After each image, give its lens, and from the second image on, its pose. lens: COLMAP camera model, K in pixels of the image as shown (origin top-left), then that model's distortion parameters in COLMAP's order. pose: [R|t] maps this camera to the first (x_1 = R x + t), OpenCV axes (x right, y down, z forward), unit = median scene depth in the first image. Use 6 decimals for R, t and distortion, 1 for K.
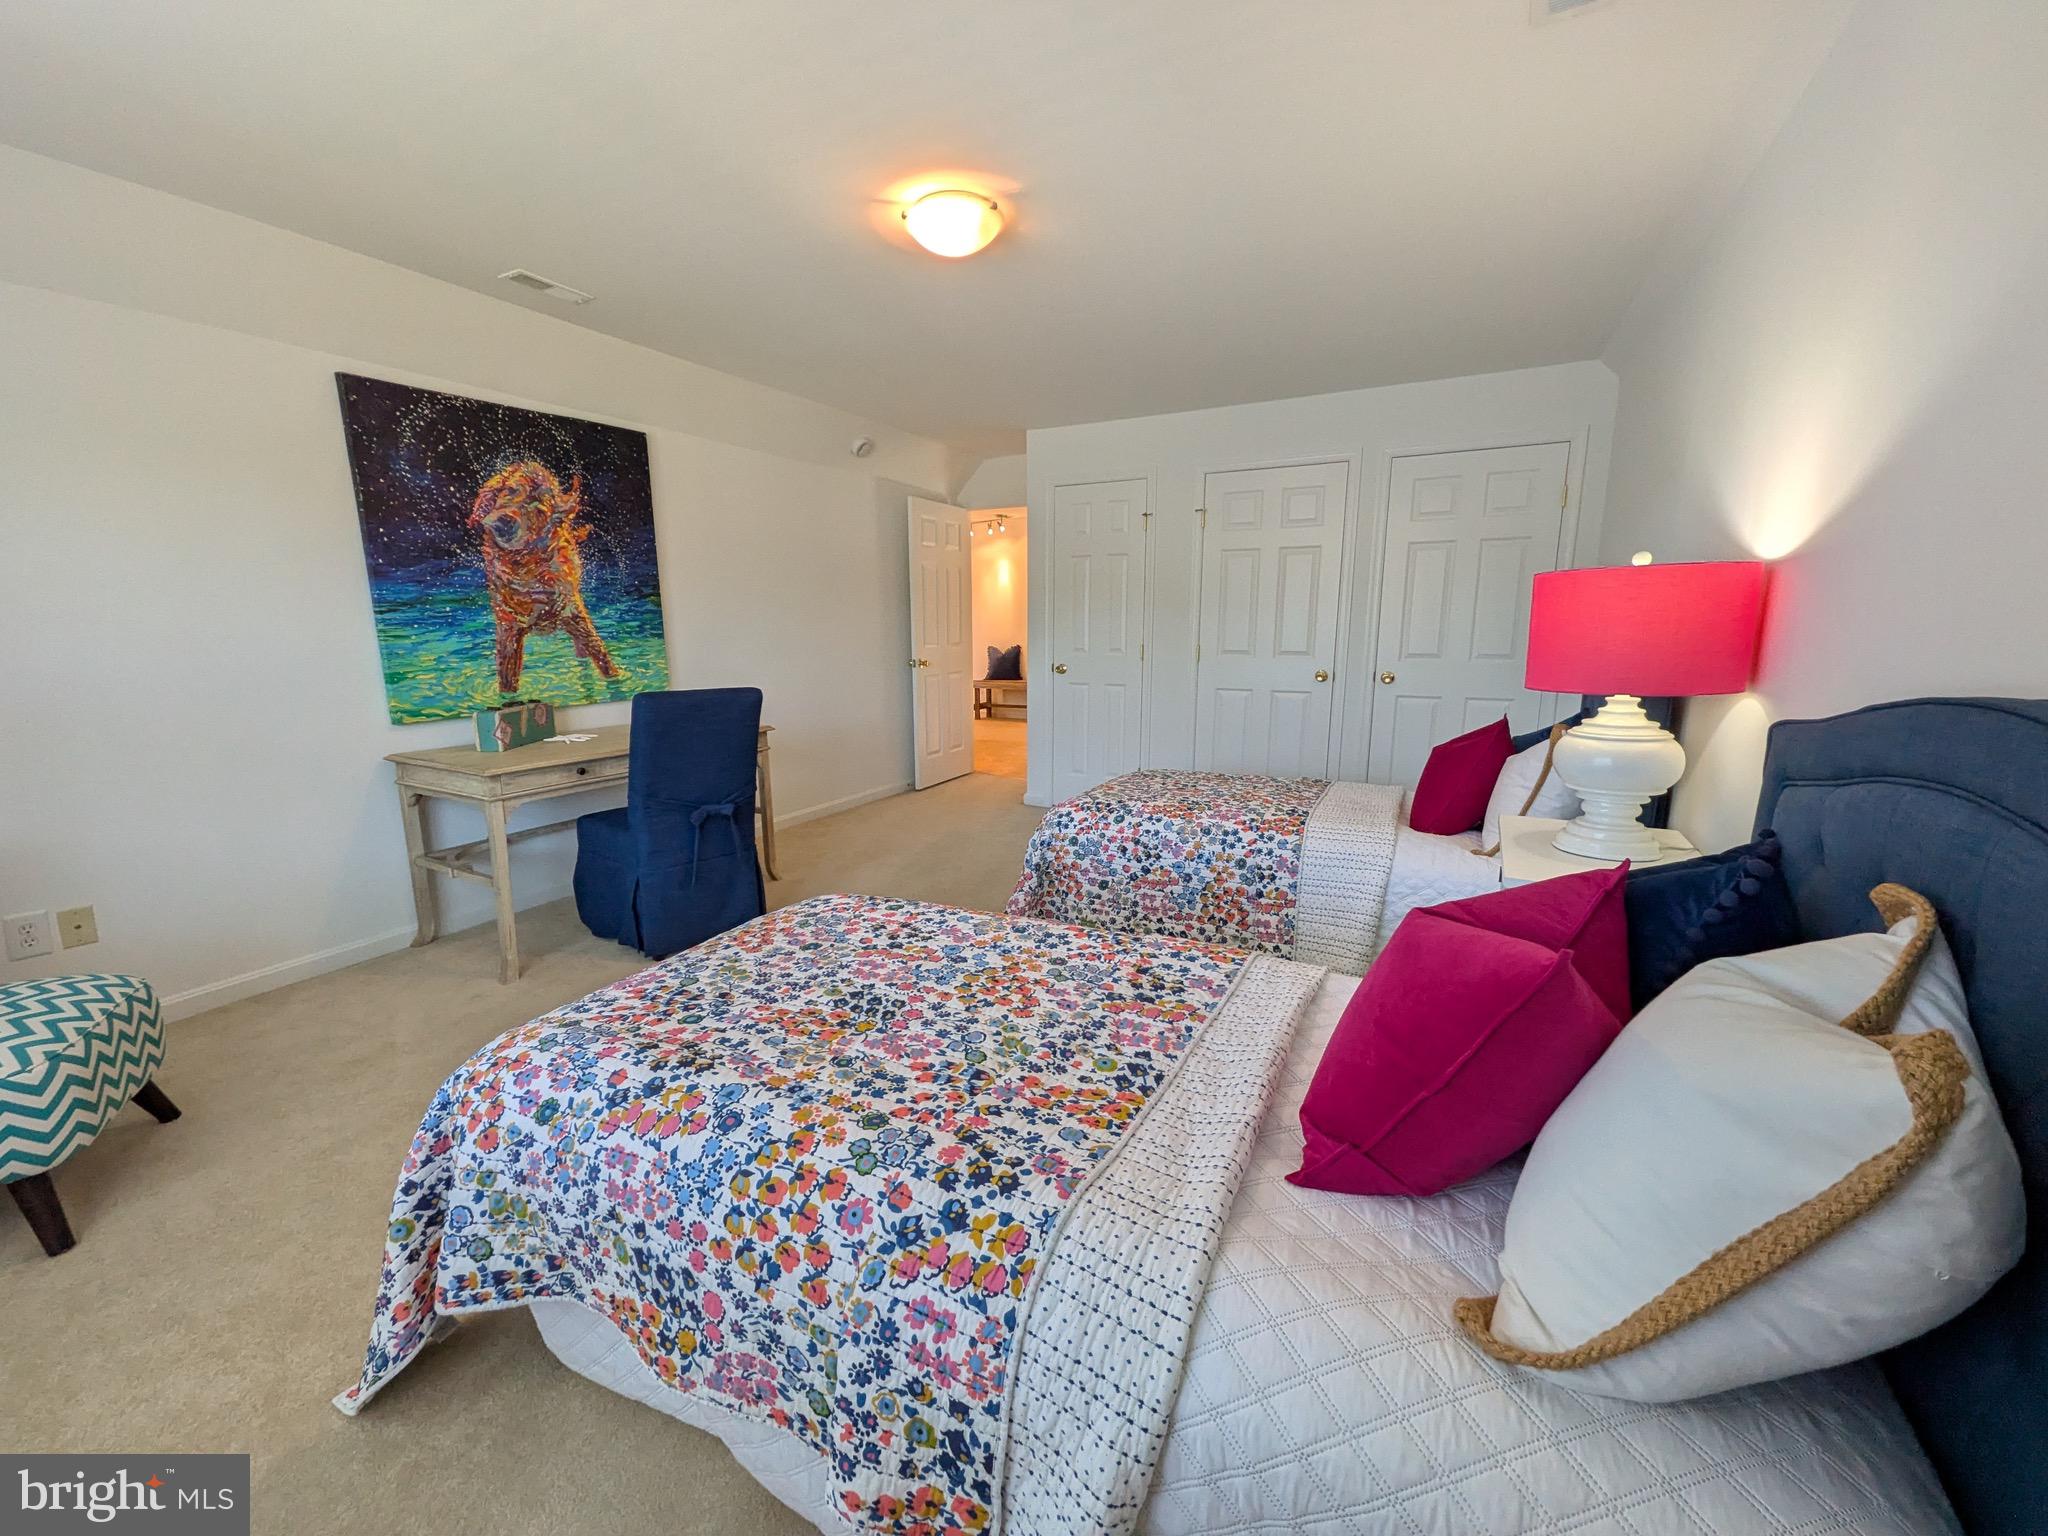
lens RADIAL K [[802.0, 0, 1015.7], [0, 802.0, 770.9], [0, 0, 1]] dist [0.004542, -0.000293]
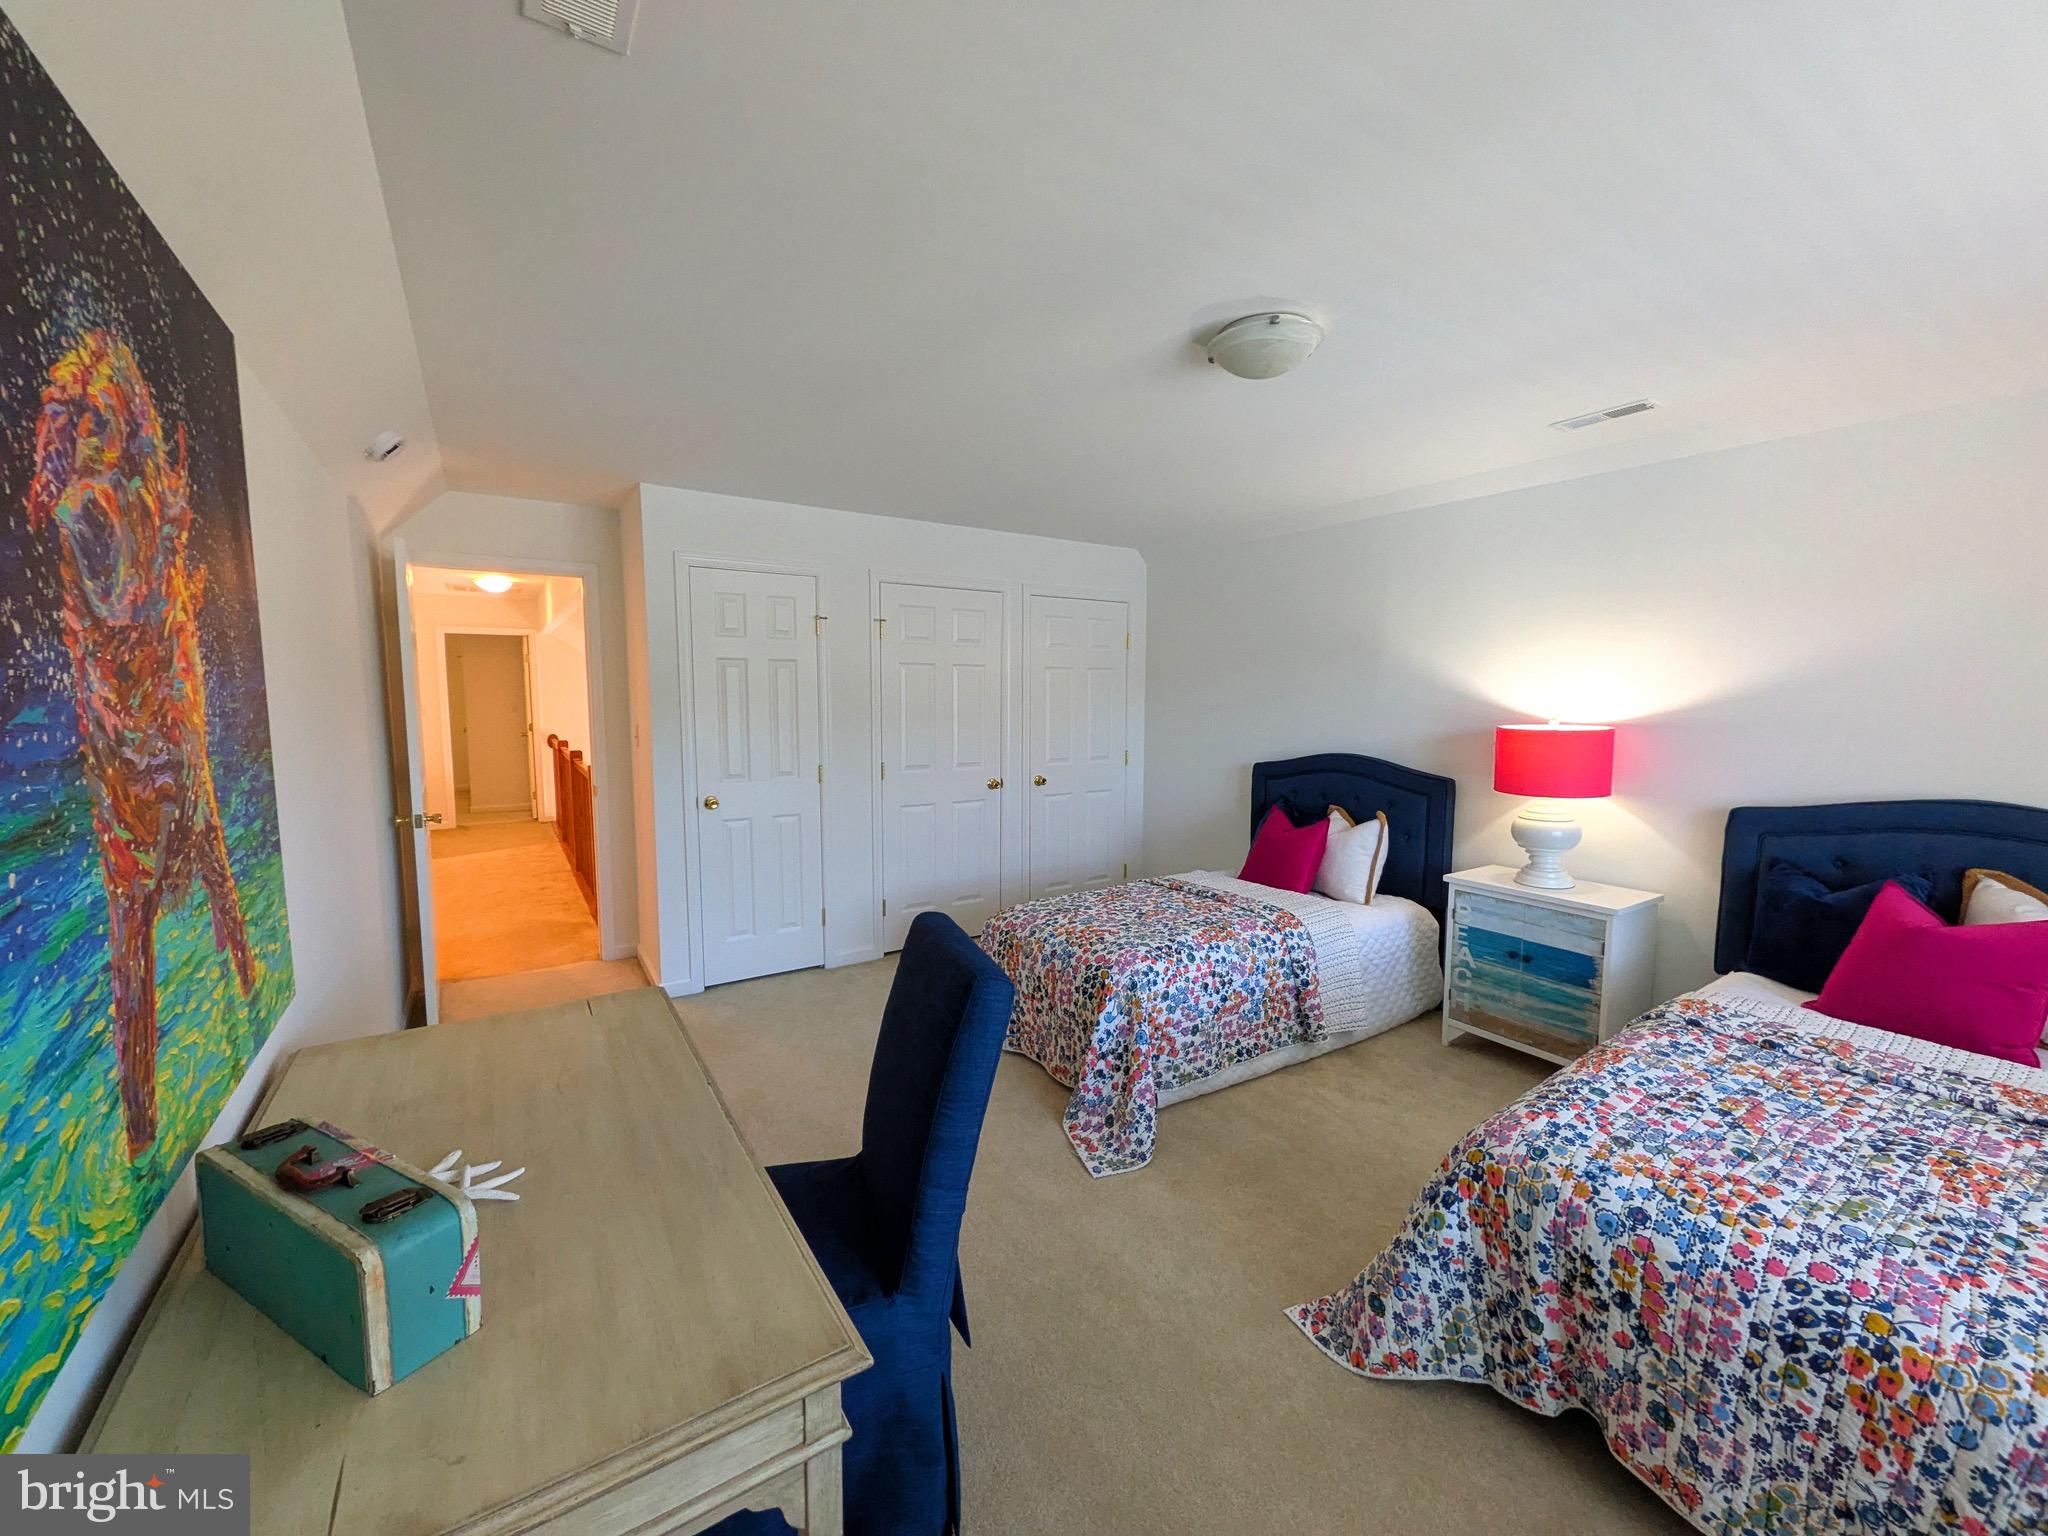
lens RADIAL K [[802.0, 0, 1015.7], [0, 802.0, 770.9], [0, 0, 1]] dist [0.004542, -0.000293]
pose [[0.483196, -0.082153, 0.871649, -0.838304], [0.159992, 0.987109, 0.004344, -0.210764], [-0.860769, 0.137358, 0.490111, 0.697669]]
